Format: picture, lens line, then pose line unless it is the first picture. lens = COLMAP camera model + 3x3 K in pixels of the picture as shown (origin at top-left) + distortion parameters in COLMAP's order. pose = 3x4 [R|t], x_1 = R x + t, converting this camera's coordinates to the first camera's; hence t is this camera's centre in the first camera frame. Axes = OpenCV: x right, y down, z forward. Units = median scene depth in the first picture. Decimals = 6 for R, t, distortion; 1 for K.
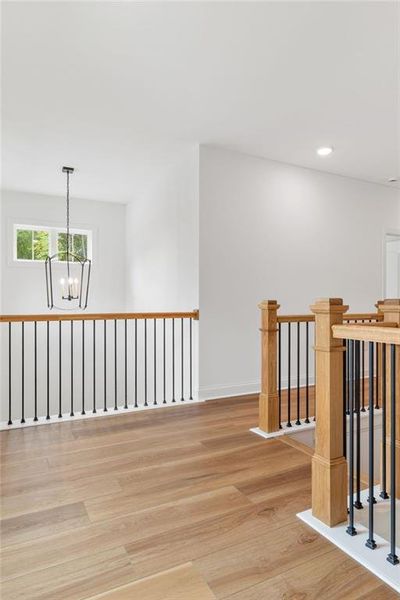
lens RADIAL K [[380.3, 0, 201.8], [0, 380.3, 300.9], [0, 0, 1]] dist [0.001356, 0.003738]
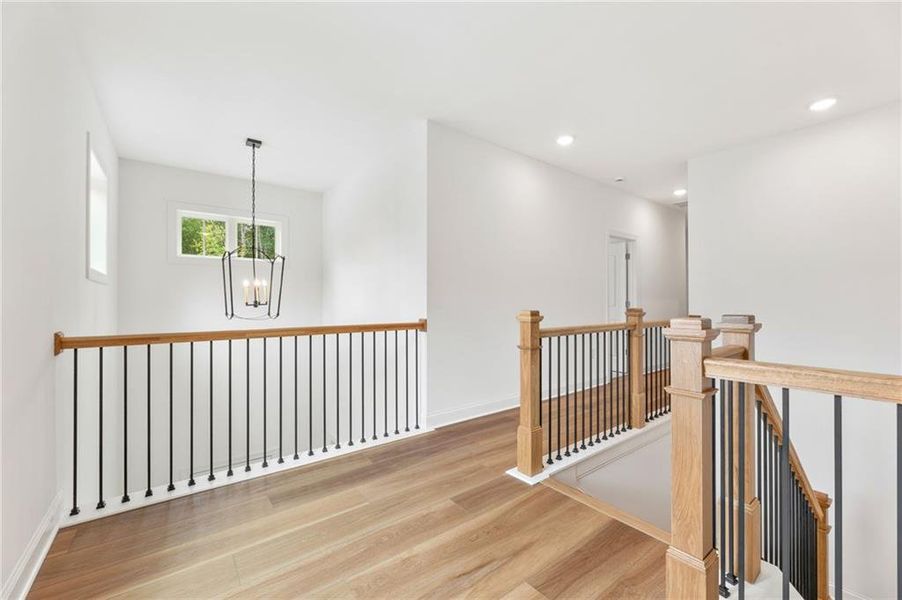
lens RADIAL K [[366.0, 0, 448.1], [0, 366.0, 297.8], [0, 0, 1]] dist [0.000213, -0.000163]
pose [[0.984194, -0.000524, 0.177090, -0.116415], [0.001393, 0.999988, -0.004786, -0.022409], [-0.177085, 0.004957, 0.984183, 0.235220]]
